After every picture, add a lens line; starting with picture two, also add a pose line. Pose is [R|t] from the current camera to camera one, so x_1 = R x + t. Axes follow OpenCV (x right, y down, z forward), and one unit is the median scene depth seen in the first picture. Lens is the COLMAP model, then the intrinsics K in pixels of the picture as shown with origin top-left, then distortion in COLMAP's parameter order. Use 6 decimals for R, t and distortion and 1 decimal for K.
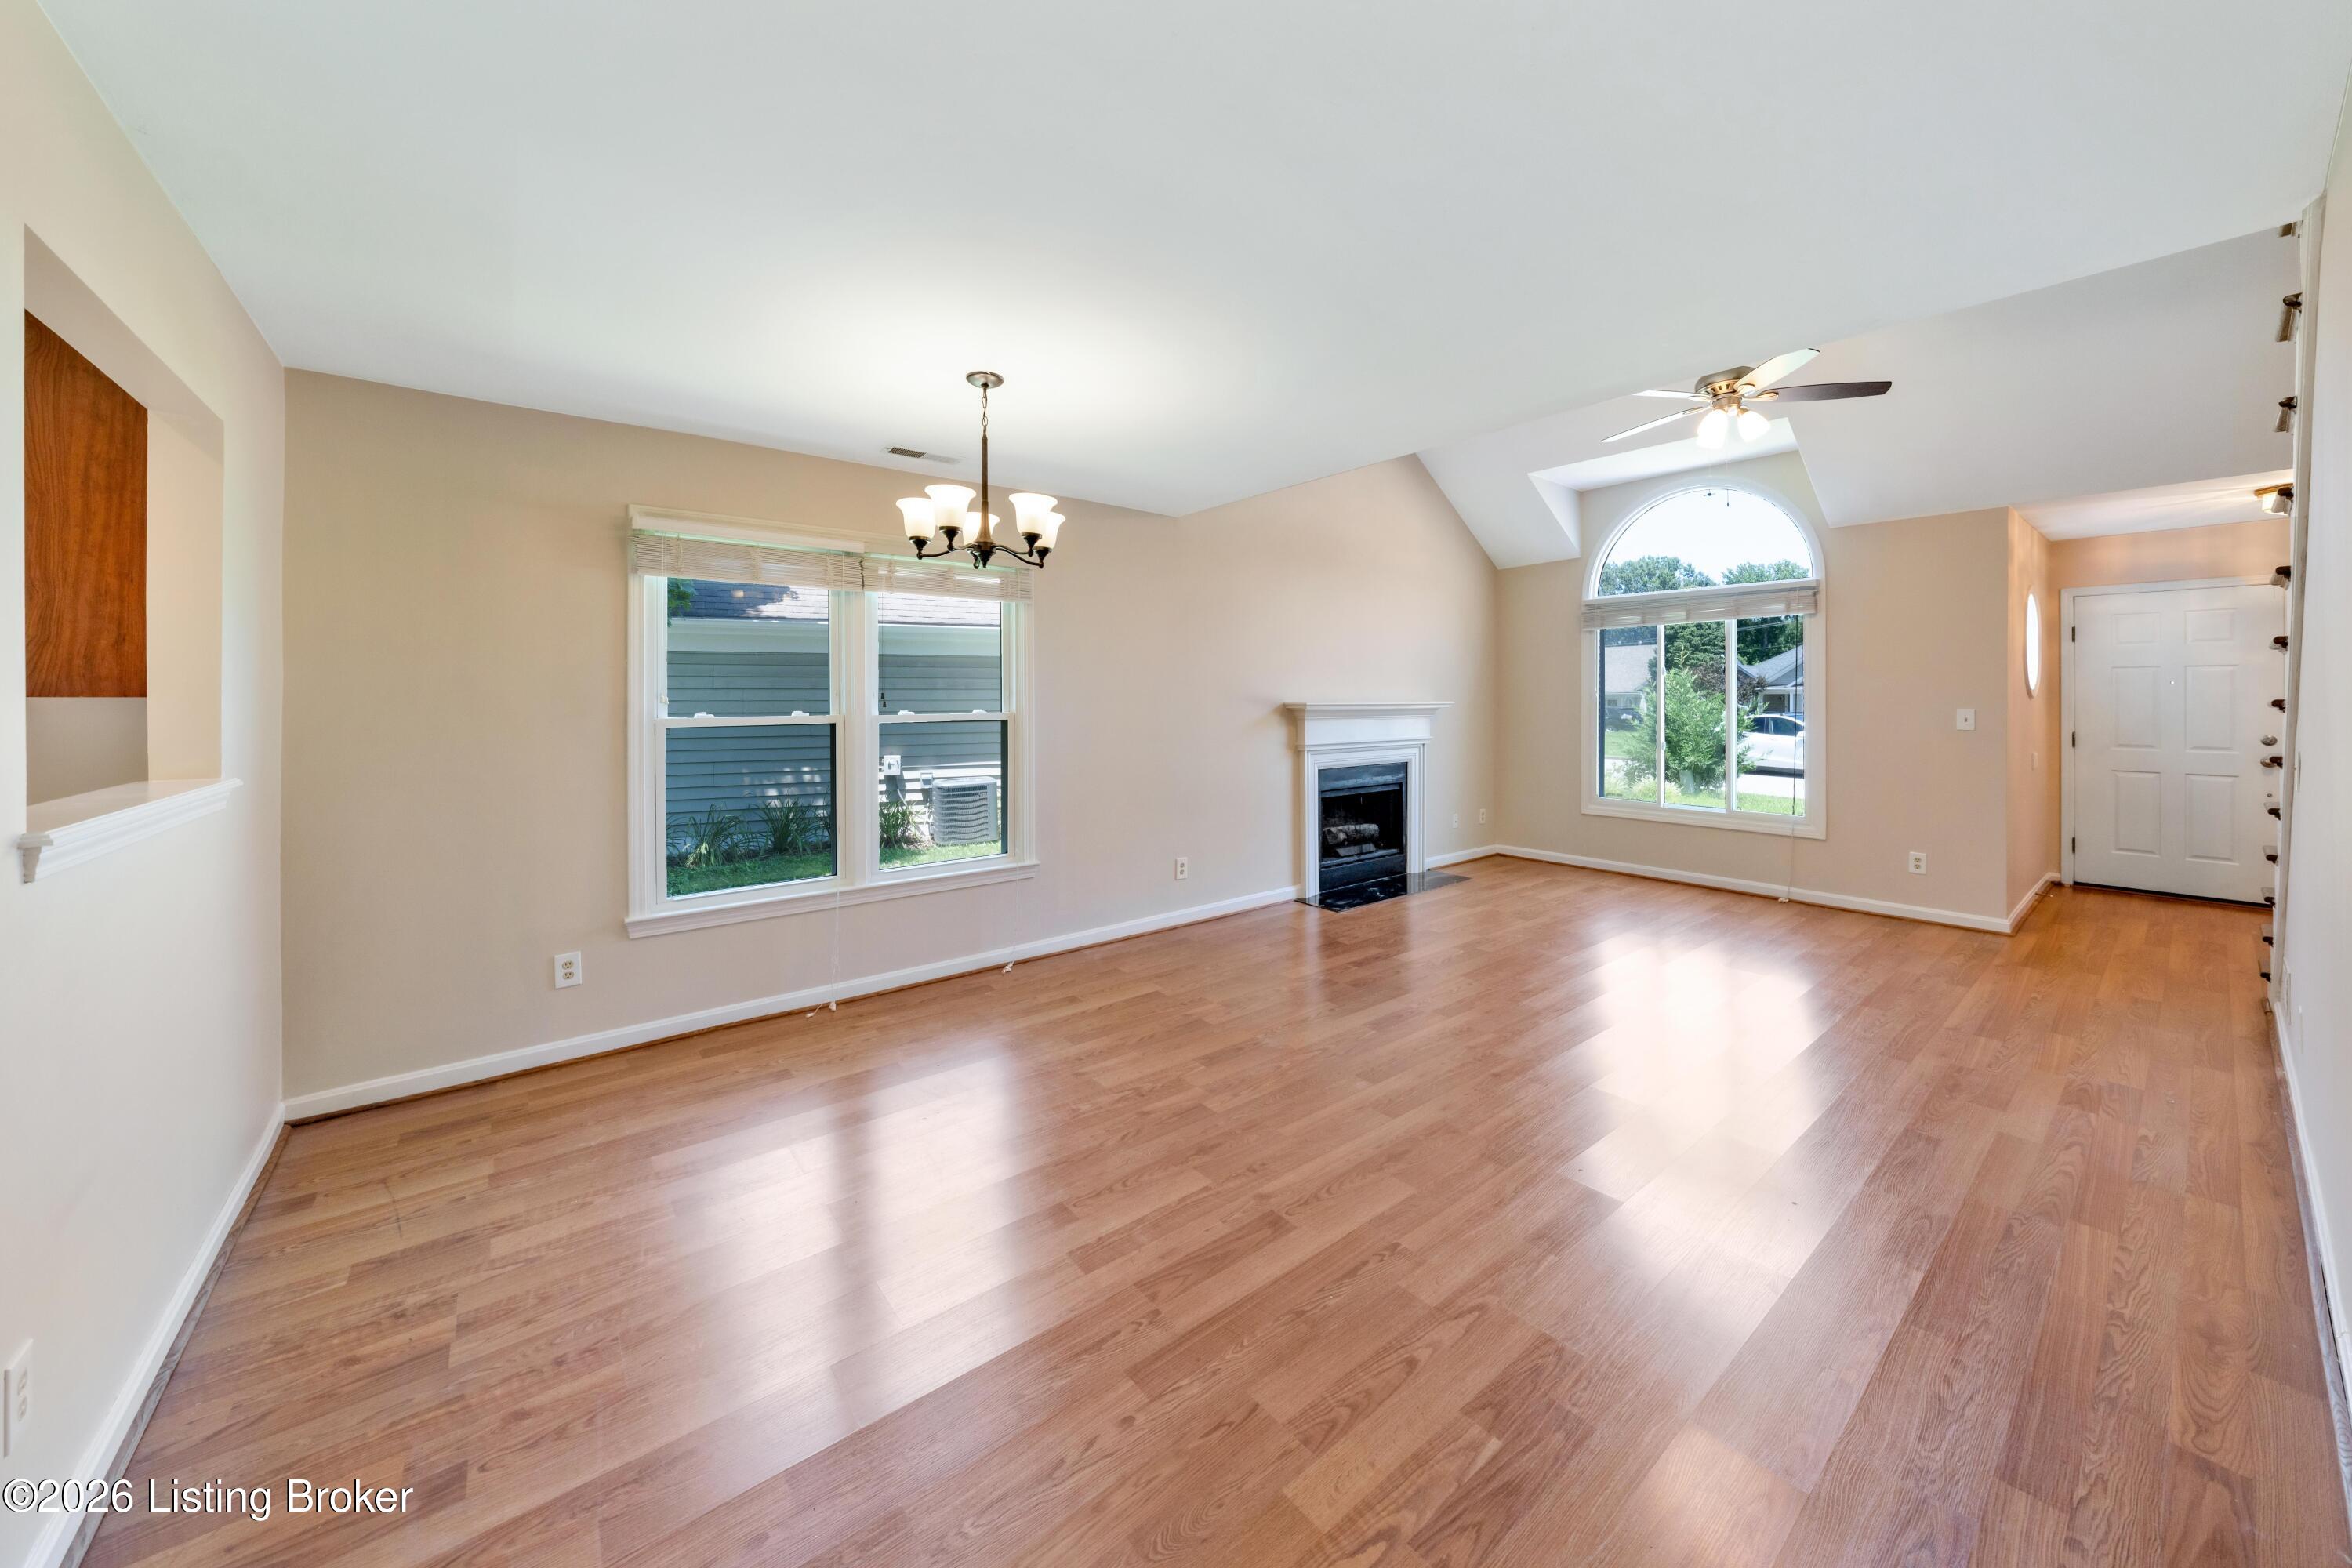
lens RADIAL K [[843.0, 0, 1186.4], [0, 843.0, 697.0], [0, 0, 1]] dist [0.000380, 0.000050]
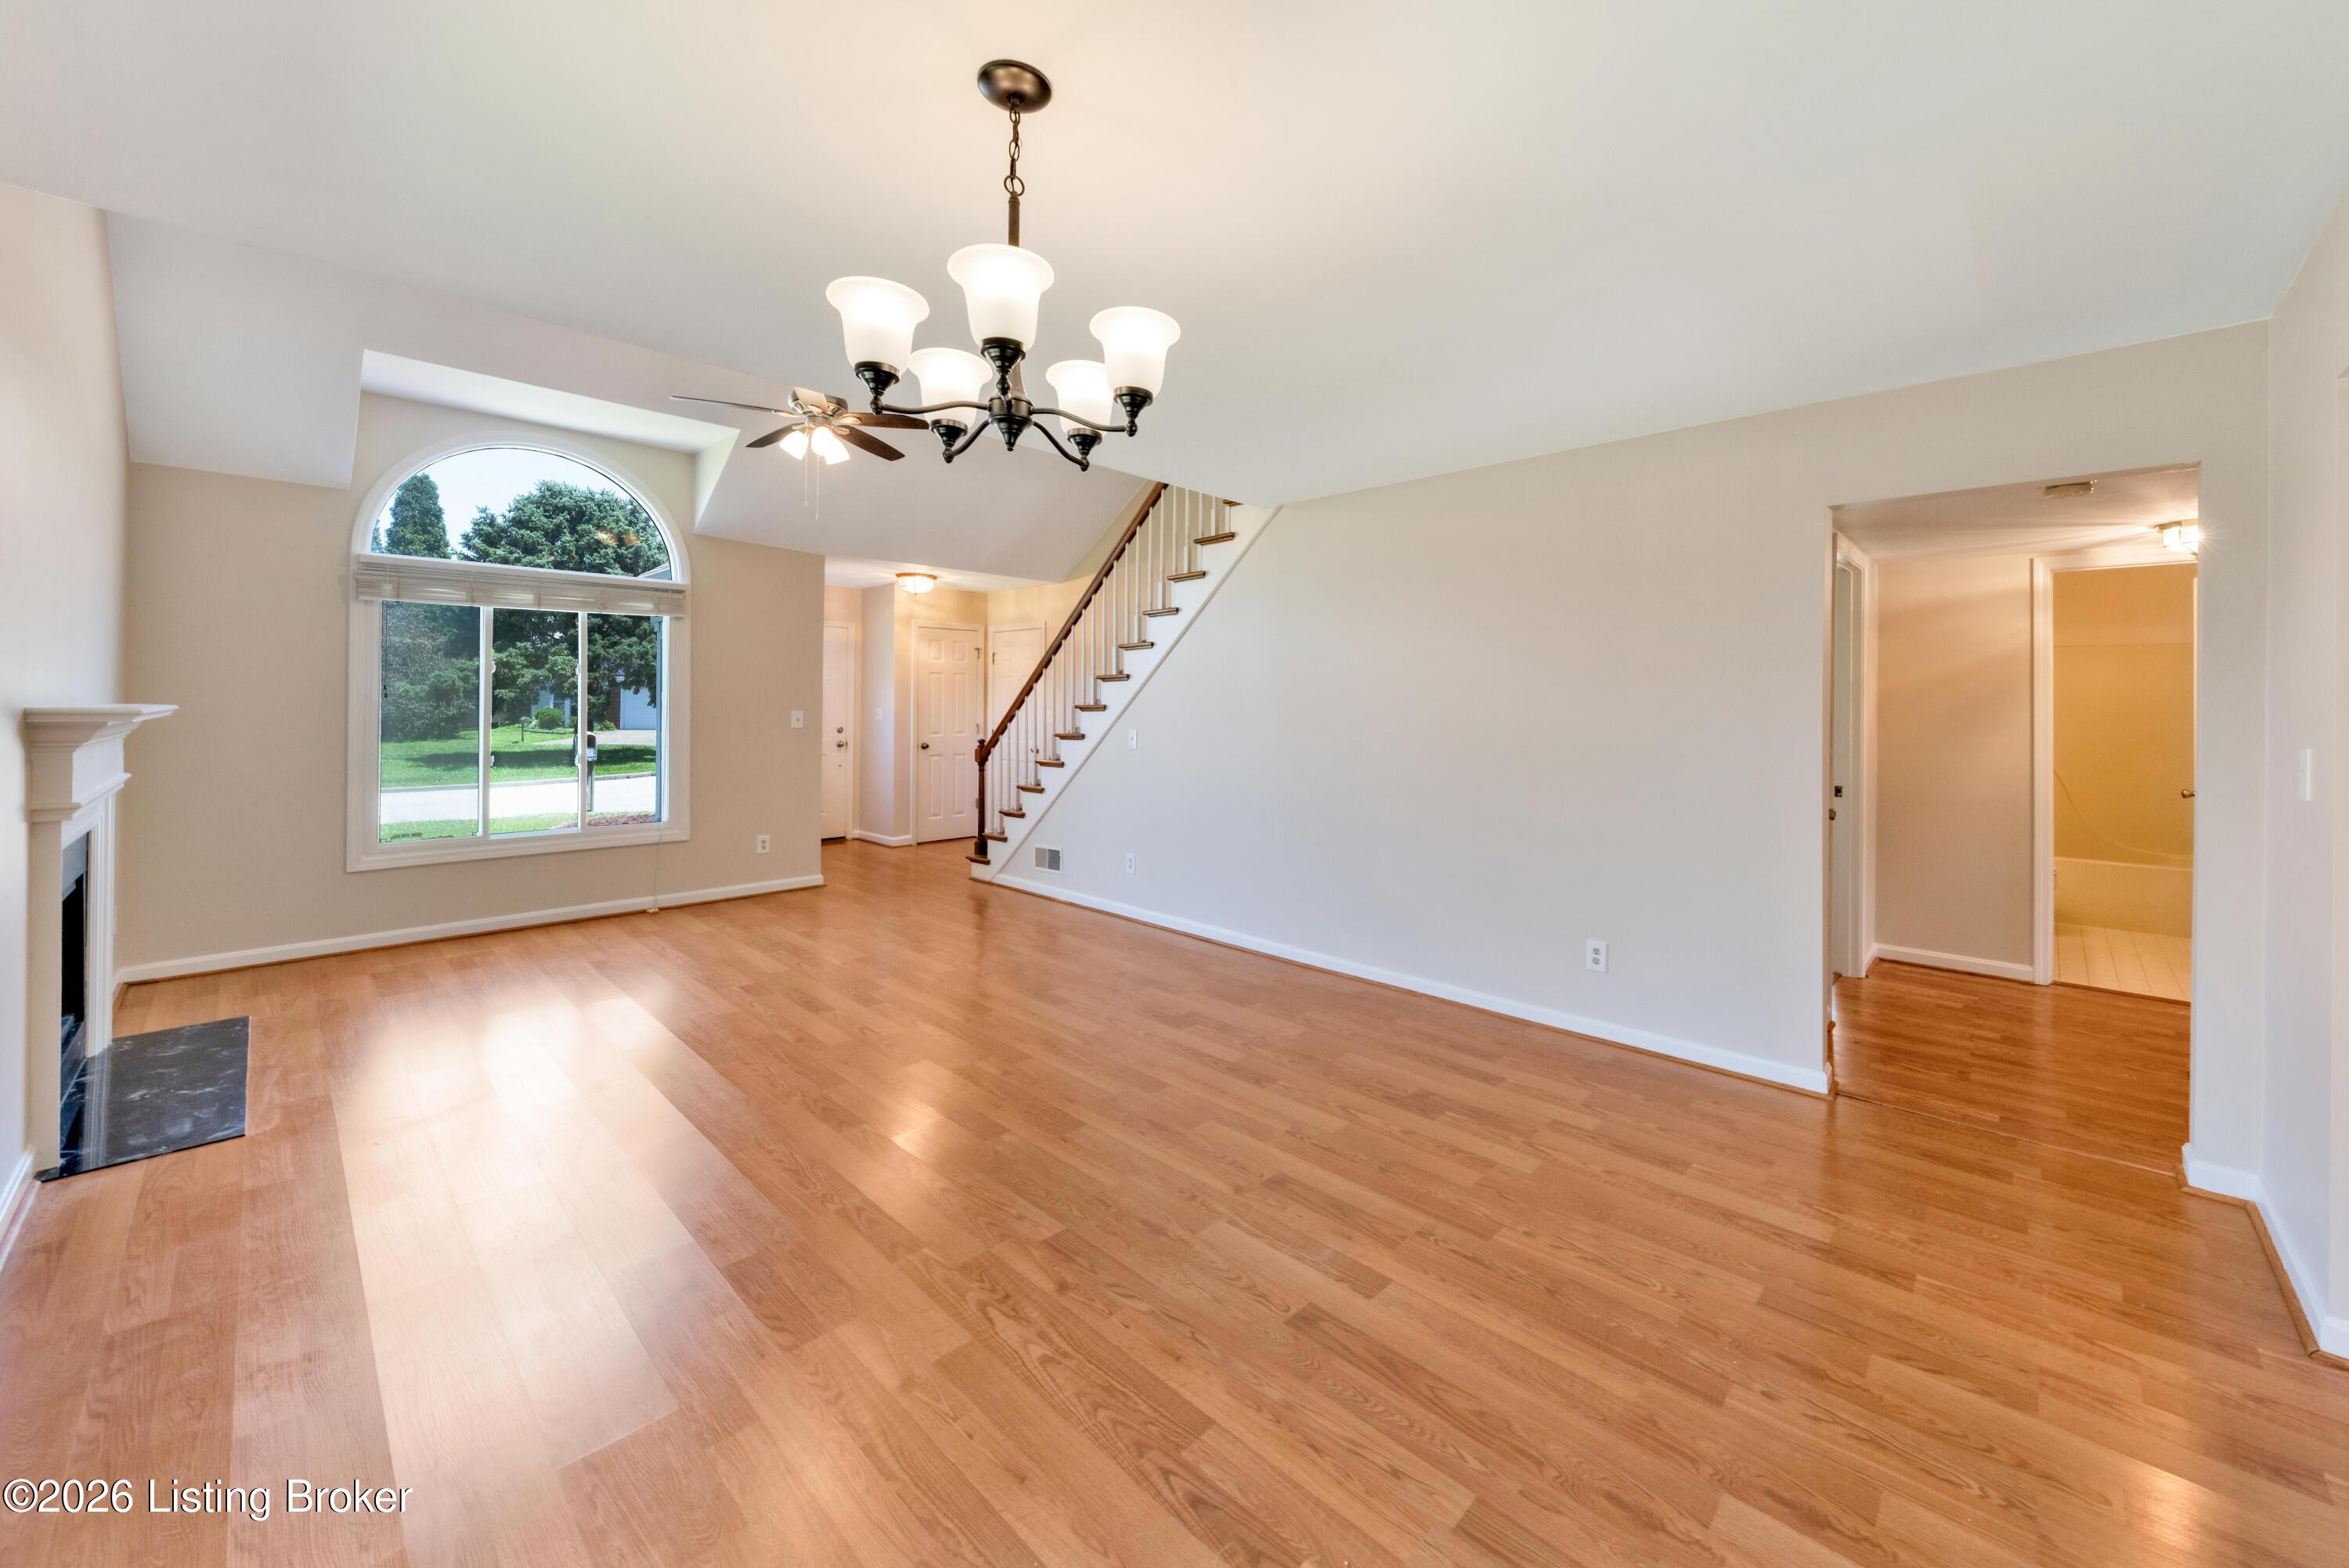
lens RADIAL K [[894.0, 0, 1258.1], [0, 894.0, 695.7], [0, 0, 1]] dist [-0.000669, -0.000090]
pose [[-0.163447, 0.007767, 0.986522, -0.421431], [-0.006476, 0.999939, -0.008946, -0.000484], [-0.986531, -0.007851, -0.163387, 0.491063]]
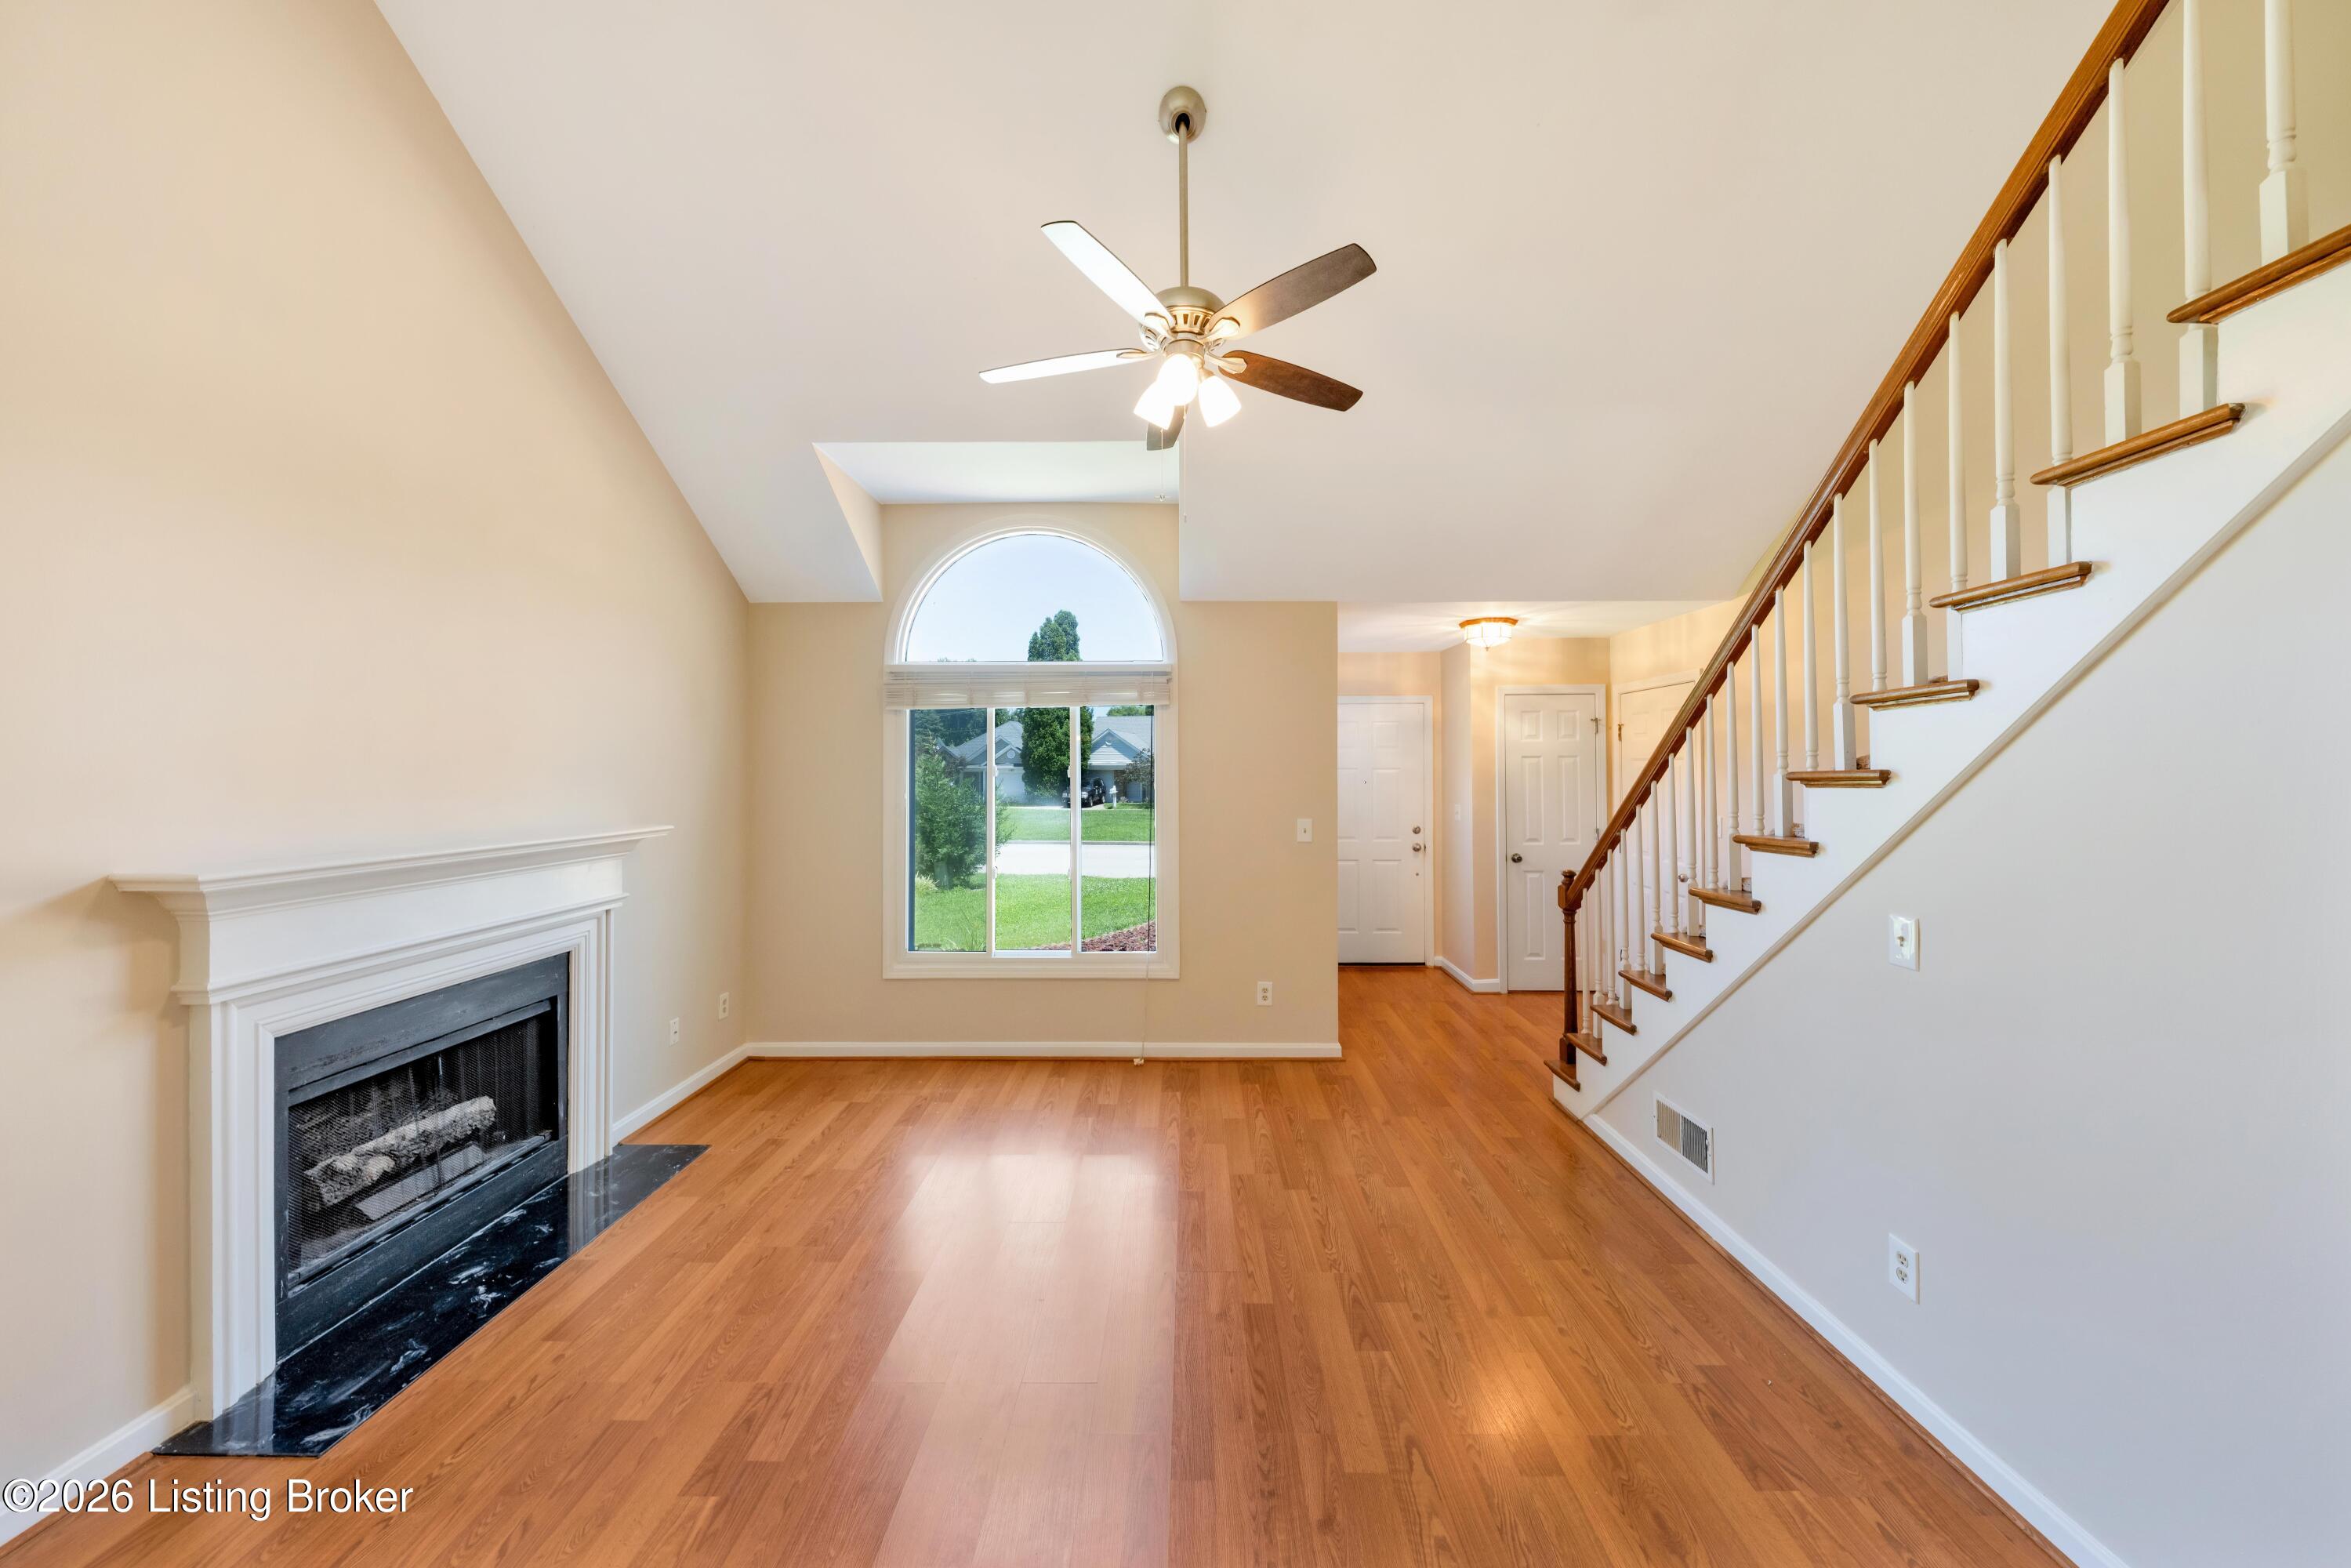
lens RADIAL K [[811.5, 0, 1184.2], [0, 811.5, 762.4], [0, 0, 1]] dist [-0.002940, -0.000185]
pose [[0.634482, 0.005336, 0.772920, 0.142736], [0.003614, 0.999945, -0.009870, -0.034638], [-0.772930, 0.009055, 0.634427, 0.483214]]
